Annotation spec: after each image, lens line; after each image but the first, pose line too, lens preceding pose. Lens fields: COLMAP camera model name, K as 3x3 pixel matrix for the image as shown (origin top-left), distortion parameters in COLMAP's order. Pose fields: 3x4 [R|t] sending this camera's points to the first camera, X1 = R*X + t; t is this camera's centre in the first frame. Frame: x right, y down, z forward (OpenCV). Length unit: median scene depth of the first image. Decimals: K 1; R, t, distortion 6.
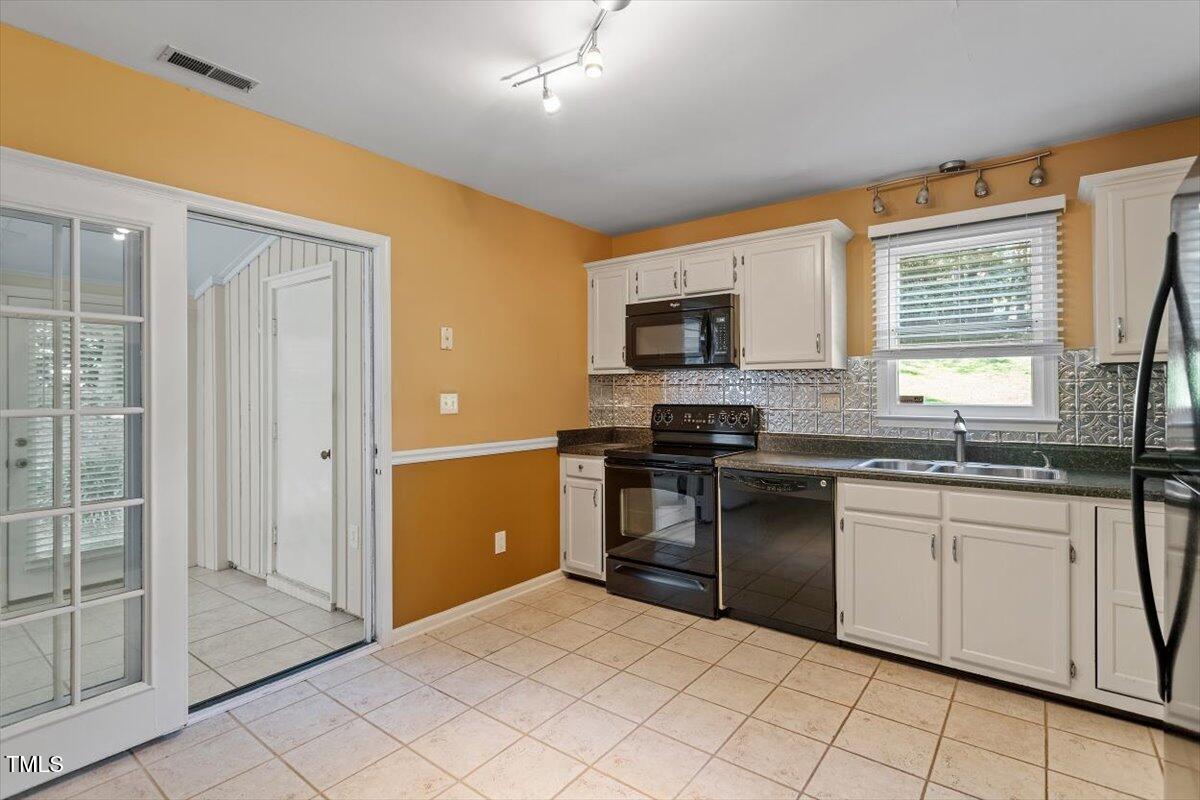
lens RADIAL K [[572.3, 0, 600.9], [0, 572.3, 394.6], [0, 0, 1]] dist [-0.001068, -0.000253]
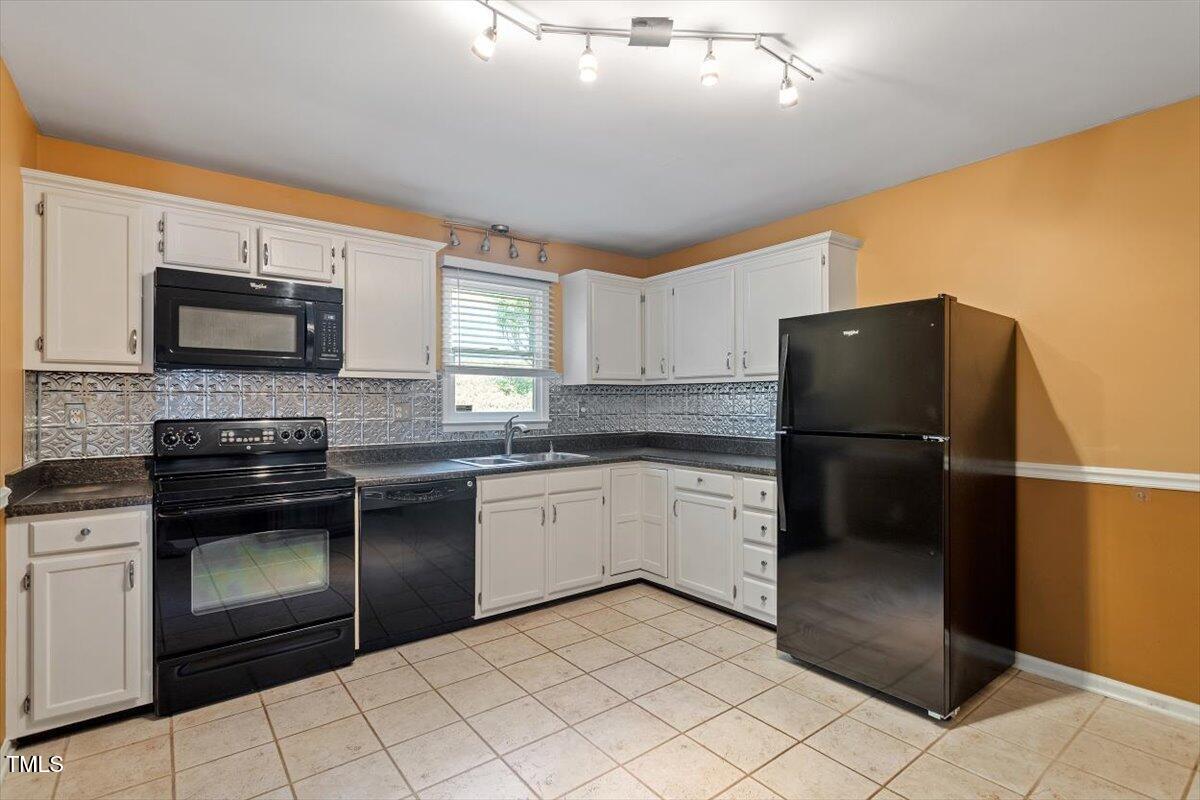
lens RADIAL K [[573.5, 0, 603.0], [0, 573.5, 407.3], [0, 0, 1]] dist [0.000152, 0.000362]
pose [[0.245420, -0.007865, 0.969385, -0.551279], [0.005108, 0.999964, 0.006820, 0.000106], [-0.969403, 0.003278, 0.245452, 0.419564]]
